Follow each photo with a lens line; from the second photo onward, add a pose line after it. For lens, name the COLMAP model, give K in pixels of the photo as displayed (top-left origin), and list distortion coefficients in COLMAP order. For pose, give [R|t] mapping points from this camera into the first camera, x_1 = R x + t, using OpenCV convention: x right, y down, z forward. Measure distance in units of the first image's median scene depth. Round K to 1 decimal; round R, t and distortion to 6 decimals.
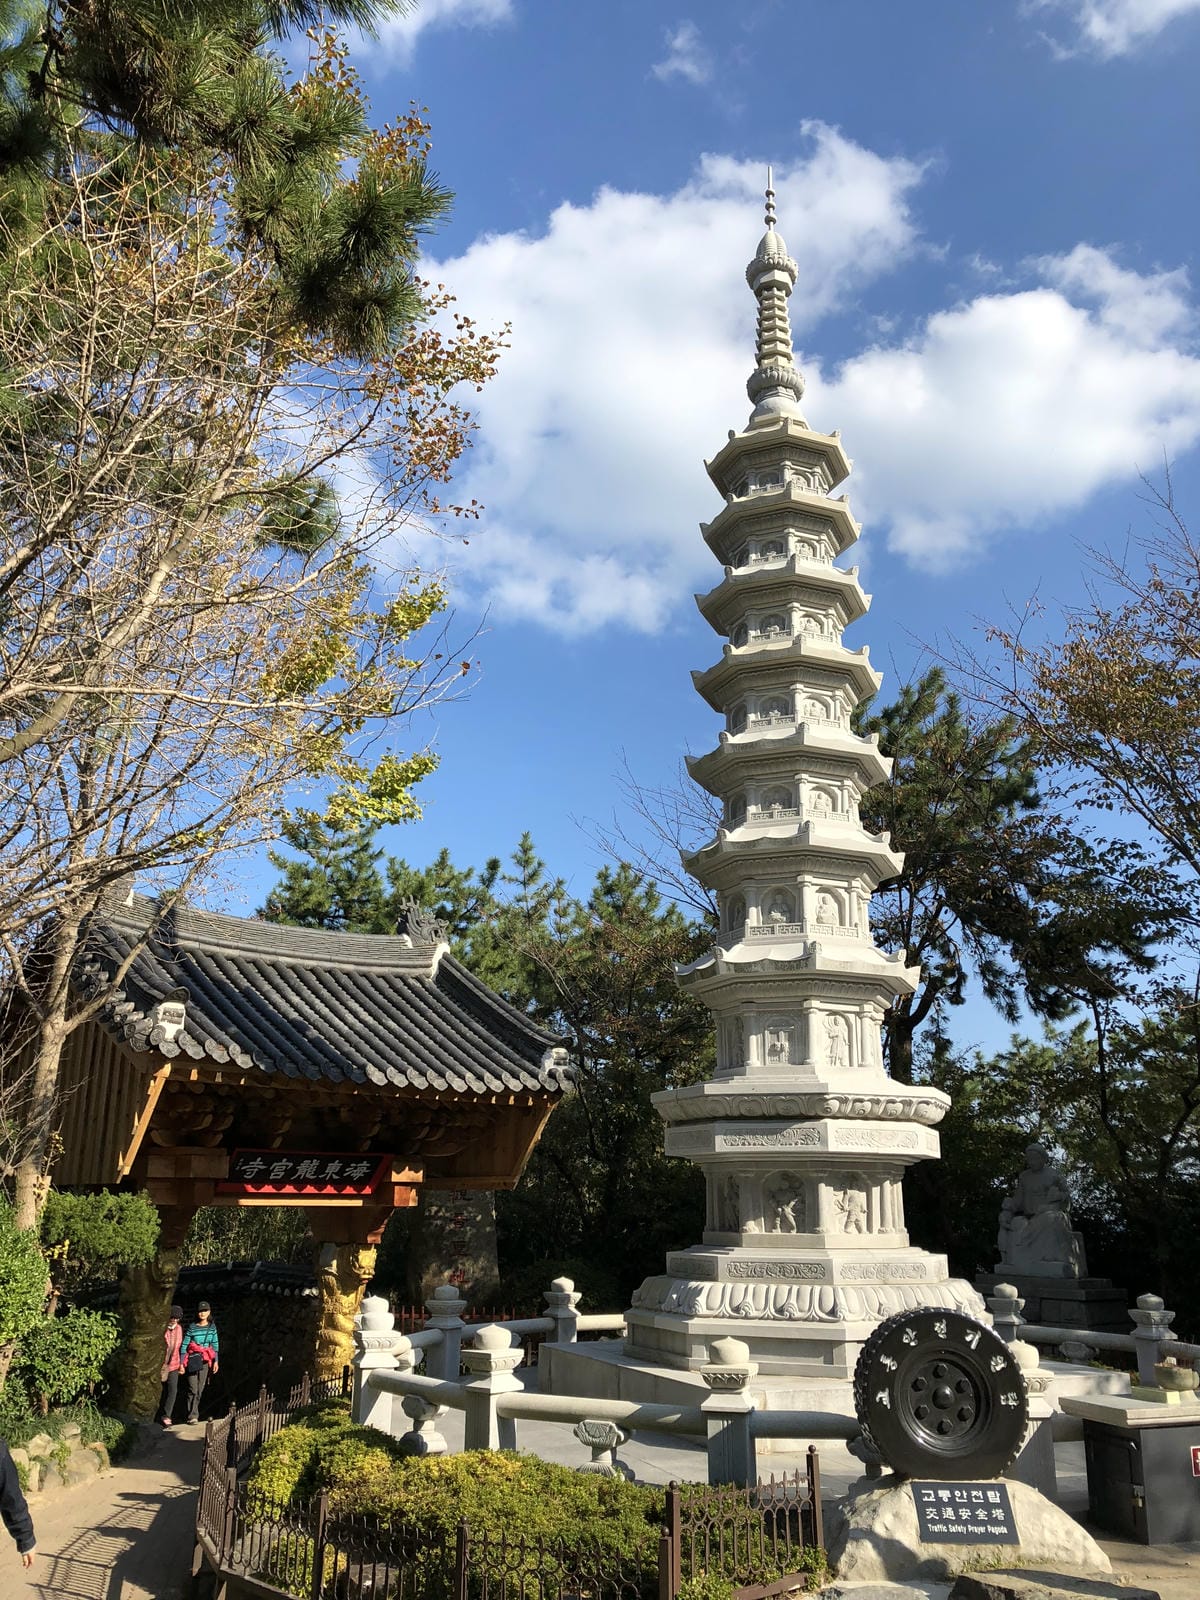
lens RADIAL K [[1287.3, 0, 589.4], [0, 1287.3, 801.8], [0, 0, 1]] dist [0.041134, -0.041543]
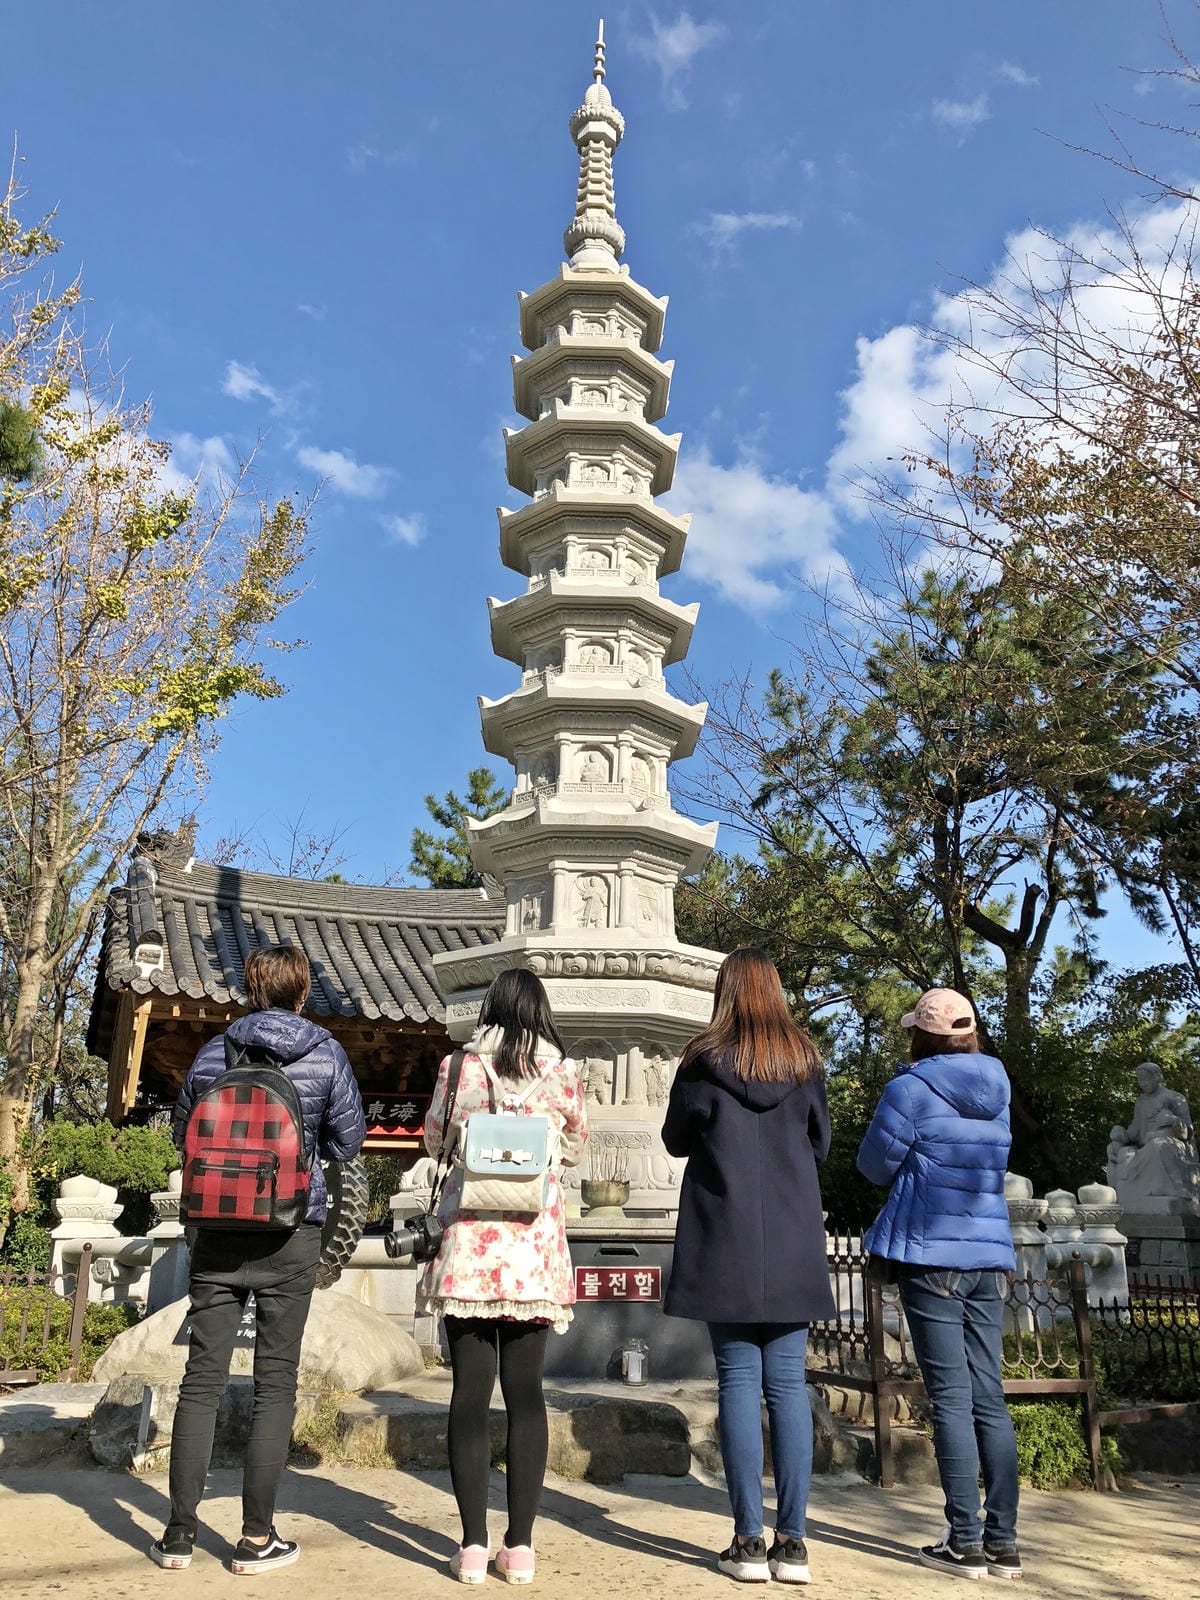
lens RADIAL K [[1287.3, 0, 597.9], [0, 1287.3, 798.0], [0, 0, 1]] dist [0.041134, -0.041543]
pose [[0.943051, -0.108121, -0.314587, 0.393583], [0.102039, 0.994136, -0.035789, 0.114947], [0.316612, 0.001651, 0.948554, 0.102937]]
